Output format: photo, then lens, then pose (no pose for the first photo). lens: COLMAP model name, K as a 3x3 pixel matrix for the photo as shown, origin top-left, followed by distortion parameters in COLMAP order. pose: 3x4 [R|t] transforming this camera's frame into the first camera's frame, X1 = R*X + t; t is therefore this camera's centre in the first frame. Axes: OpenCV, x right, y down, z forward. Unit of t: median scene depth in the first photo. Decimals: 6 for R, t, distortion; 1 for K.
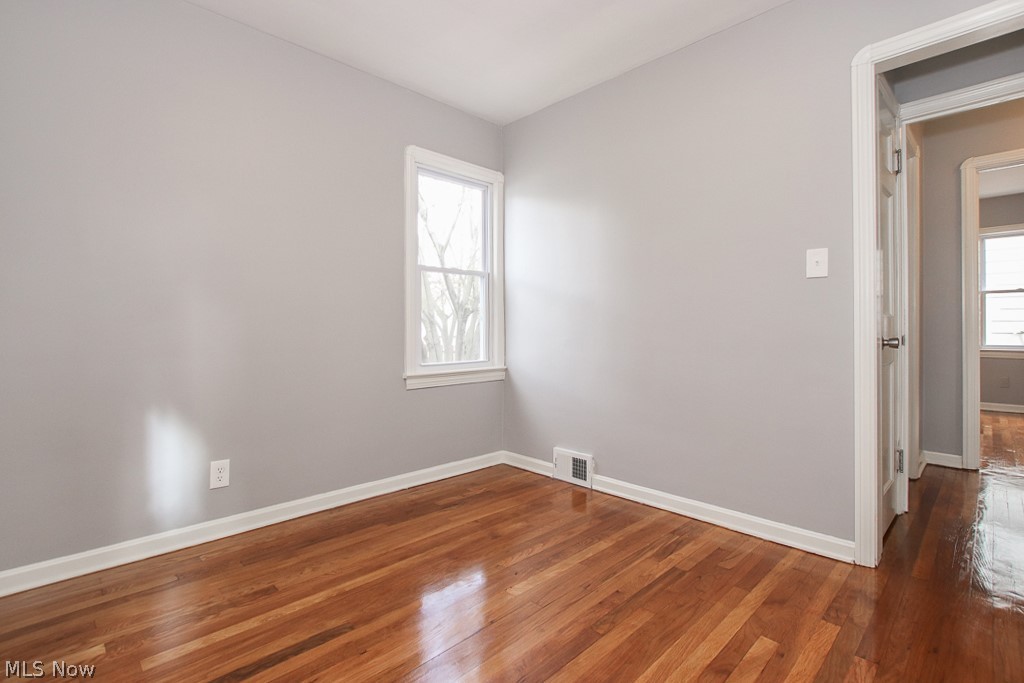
lens RADIAL K [[486.9, 0, 506.4], [0, 486.9, 339.8], [0, 0, 1]] dist [-0.011154, -0.000359]
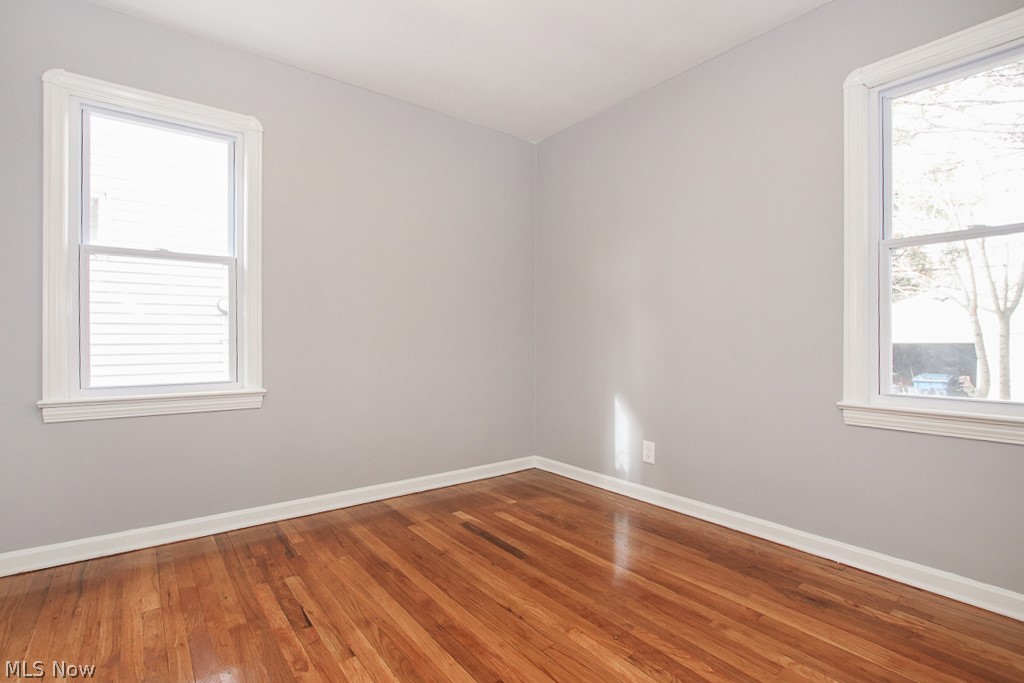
lens RADIAL K [[486.9, 0, 506.4], [0, 486.9, 339.8], [0, 0, 1]] dist [-0.011154, -0.000359]
pose [[-0.120001, -0.002459, -0.992771, 0.699507], [-0.028838, 0.999584, 0.001010, -0.008461], [0.992355, 0.028751, -0.120022, 0.749876]]
